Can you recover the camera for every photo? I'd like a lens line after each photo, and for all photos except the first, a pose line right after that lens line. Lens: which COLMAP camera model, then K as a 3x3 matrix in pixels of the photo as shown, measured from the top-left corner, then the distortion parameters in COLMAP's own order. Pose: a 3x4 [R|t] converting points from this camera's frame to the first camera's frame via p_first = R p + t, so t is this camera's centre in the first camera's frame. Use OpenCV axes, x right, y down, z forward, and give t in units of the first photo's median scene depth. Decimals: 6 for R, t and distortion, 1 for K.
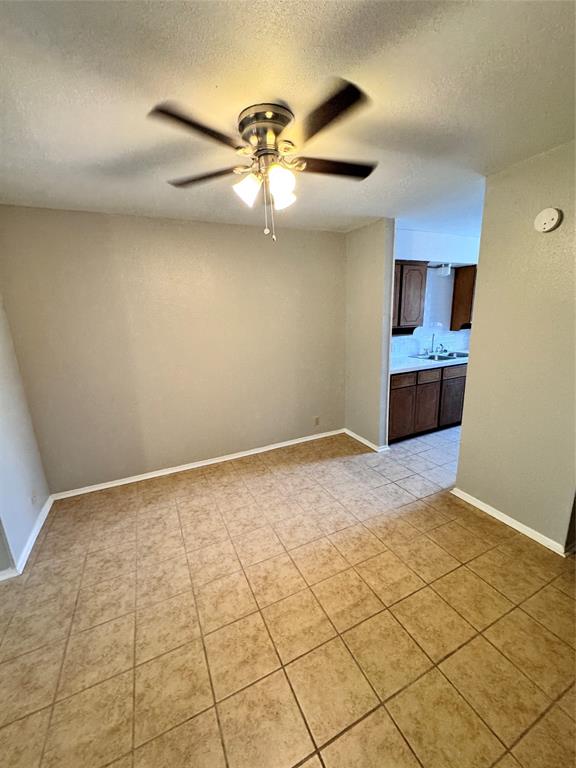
lens RADIAL K [[305.9, 0, 292.7], [0, 305.9, 381.7], [0, 0, 1]] dist [-0.002918, 0.000255]
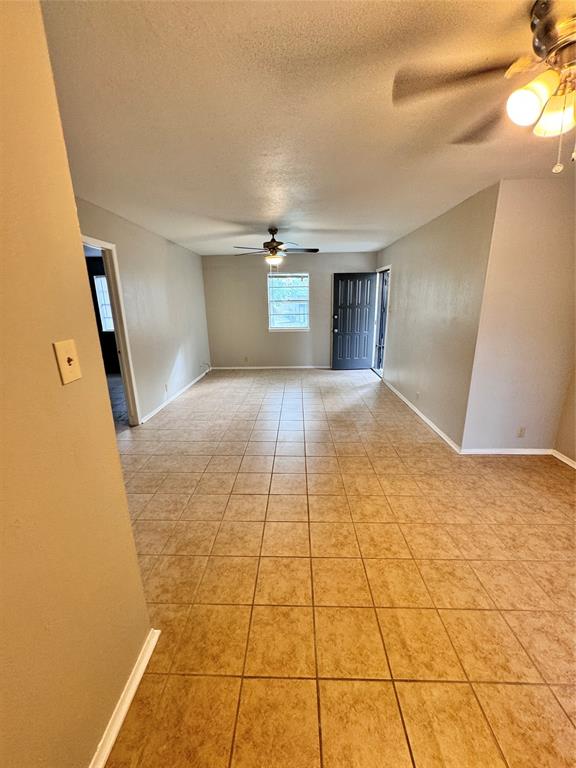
lens RADIAL K [[305.9, 0, 287.9], [0, 305.9, 383.7], [0, 0, 1]] dist [-0.002918, 0.000255]
pose [[-0.459973, 0.273480, -0.844768, 0.700898], [-0.174101, 0.905142, 0.387823, -0.143458], [0.870697, 0.325463, -0.368728, 0.654773]]
